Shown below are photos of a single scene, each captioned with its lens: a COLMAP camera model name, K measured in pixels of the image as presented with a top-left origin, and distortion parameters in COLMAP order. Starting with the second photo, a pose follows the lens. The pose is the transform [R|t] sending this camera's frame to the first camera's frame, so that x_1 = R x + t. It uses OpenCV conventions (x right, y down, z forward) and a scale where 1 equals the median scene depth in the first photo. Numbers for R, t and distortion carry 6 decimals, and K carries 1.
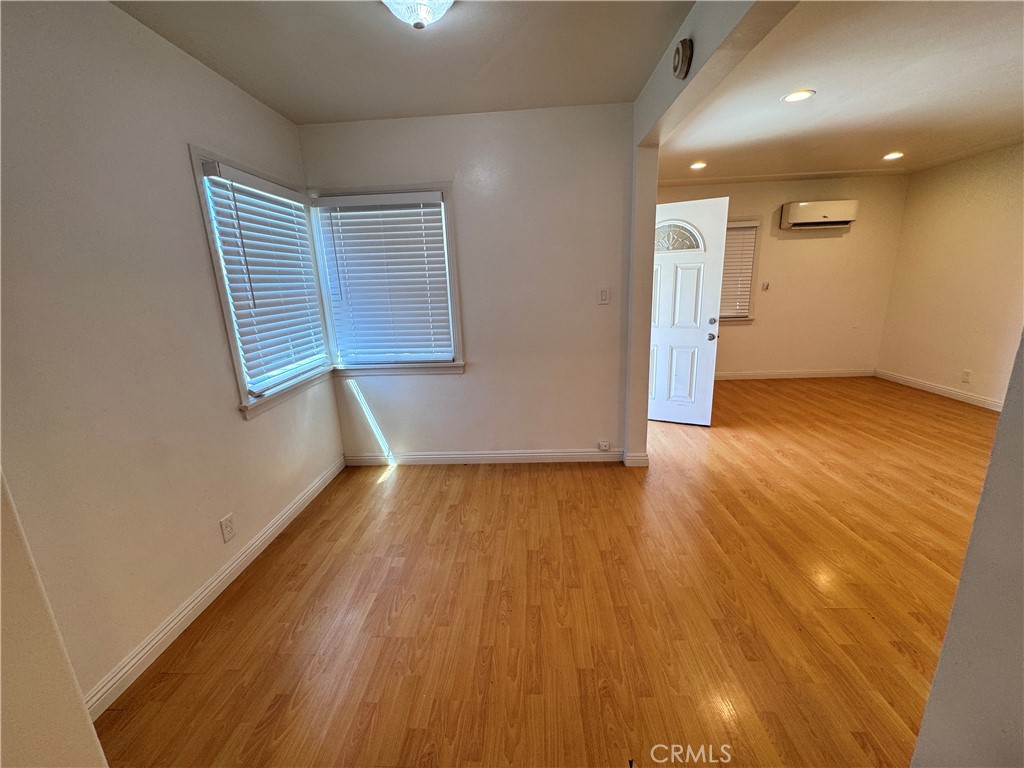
lens RADIAL K [[410.6, 0, 518.7], [0, 410.6, 380.7], [0, 0, 1]] dist [-0.001602, -0.000613]
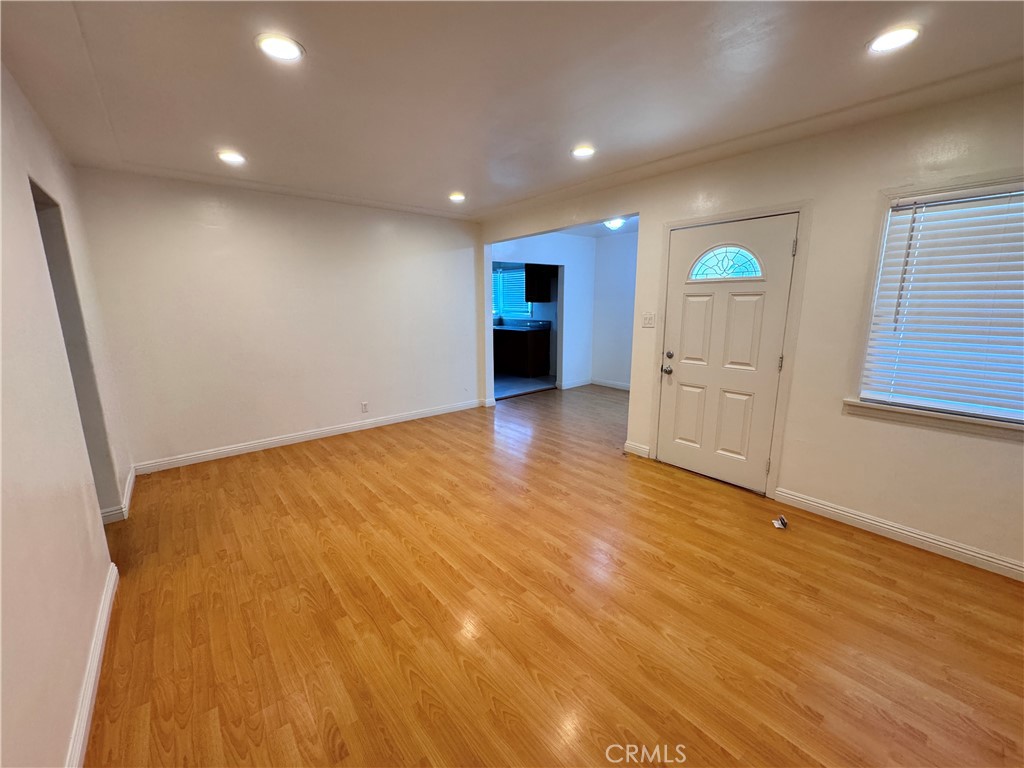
lens RADIAL K [[410.6, 0, 510.5], [0, 410.6, 383.2], [0, 0, 1]] dist [-0.001602, -0.000613]
pose [[-0.743077, 0.165830, -0.648334, 1.190040], [-0.134173, 0.912220, 0.387107, -0.381657], [0.655617, 0.374639, -0.655600, 1.311620]]
